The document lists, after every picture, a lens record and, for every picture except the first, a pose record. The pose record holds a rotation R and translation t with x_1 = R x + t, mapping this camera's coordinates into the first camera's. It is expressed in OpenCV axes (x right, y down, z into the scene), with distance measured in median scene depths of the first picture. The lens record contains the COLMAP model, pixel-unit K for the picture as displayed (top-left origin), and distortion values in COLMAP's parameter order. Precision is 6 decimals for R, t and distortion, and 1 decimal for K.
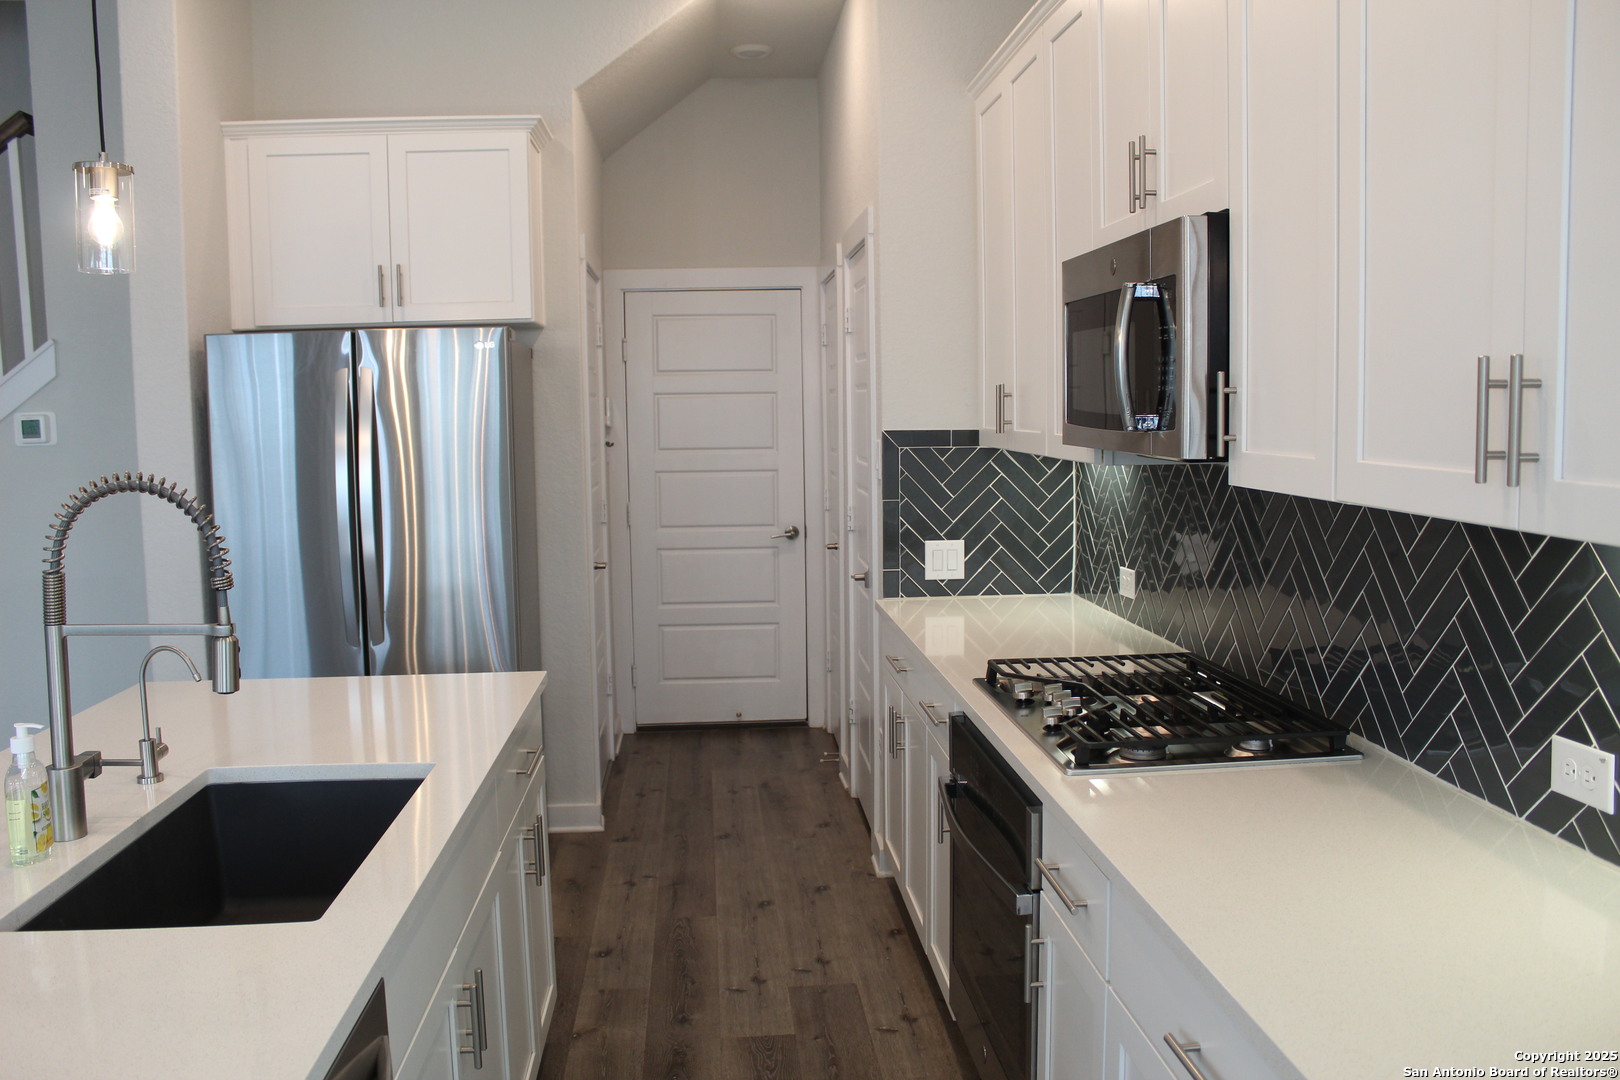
lens RADIAL K [[1357.1, 0, 815.5], [0, 1357.1, 537.5], [0, 0, 1]] dist [-0.155692, 0.128807]
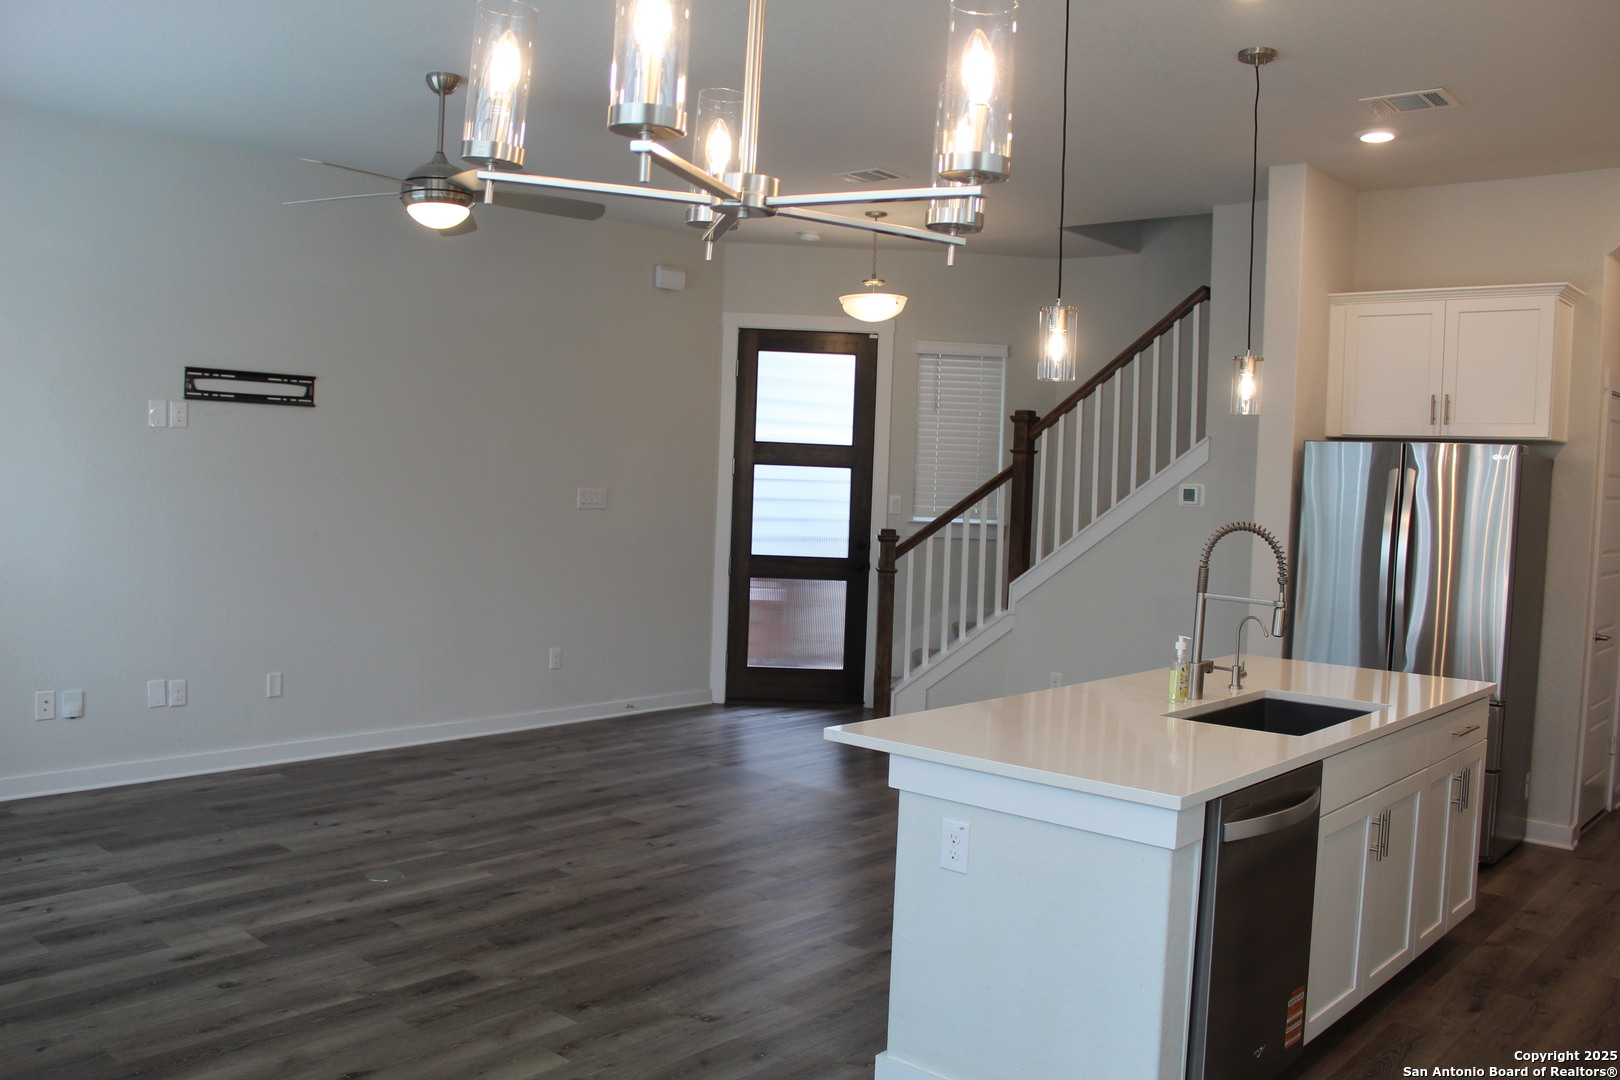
lens RADIAL K [[1357.1, 0, 803.0], [0, 1357.1, 537.4], [0, 0, 1]] dist [-0.155692, 0.128807]
pose [[0.688732, 0.077871, -0.720822, 0.229971], [-0.120543, 0.992676, -0.007936, 0.034151], [0.714925, 0.092356, 0.693075, -0.424107]]
